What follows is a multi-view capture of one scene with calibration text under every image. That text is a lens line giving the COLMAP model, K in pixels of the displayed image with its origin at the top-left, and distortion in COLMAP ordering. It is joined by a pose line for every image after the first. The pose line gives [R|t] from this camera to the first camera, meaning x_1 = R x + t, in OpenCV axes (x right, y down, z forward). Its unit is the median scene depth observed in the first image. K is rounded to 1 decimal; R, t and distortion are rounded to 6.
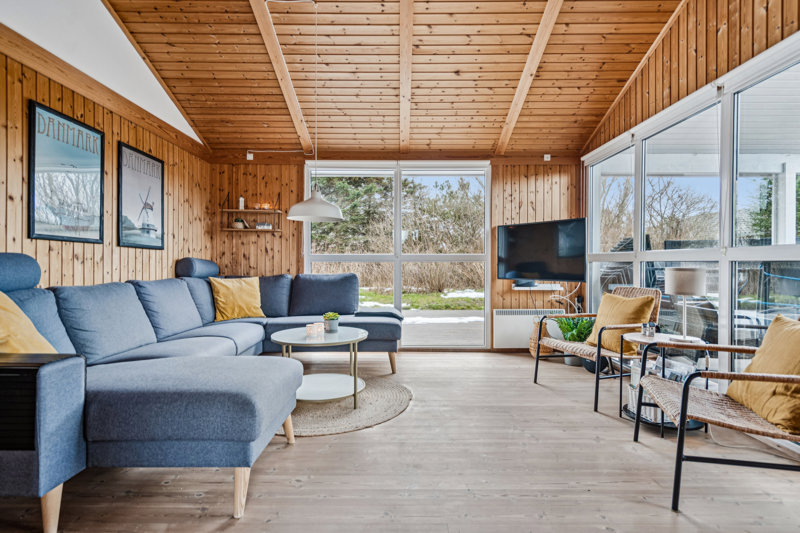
lens RADIAL K [[410.8, 0, 405.3], [0, 410.8, 261.5], [0, 0, 1]] dist [0.005267, 0.000975]
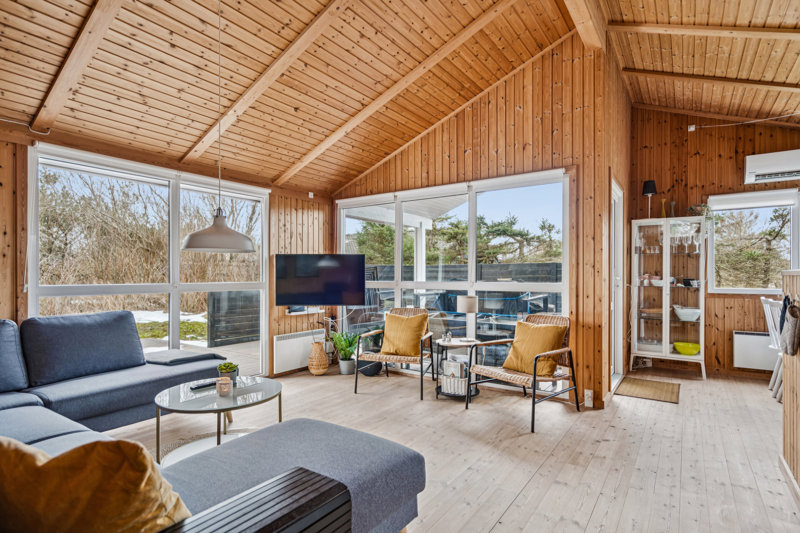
lens RADIAL K [[410.8, 0, 400.9], [0, 410.8, 274.4], [0, 0, 1]] dist [0.005267, 0.000975]
pose [[0.577638, 0.001040, 0.816293, -0.529391], [-0.003950, 0.999991, 0.001521, -0.047705], [-0.816284, -0.004103, 0.577637, 0.184024]]
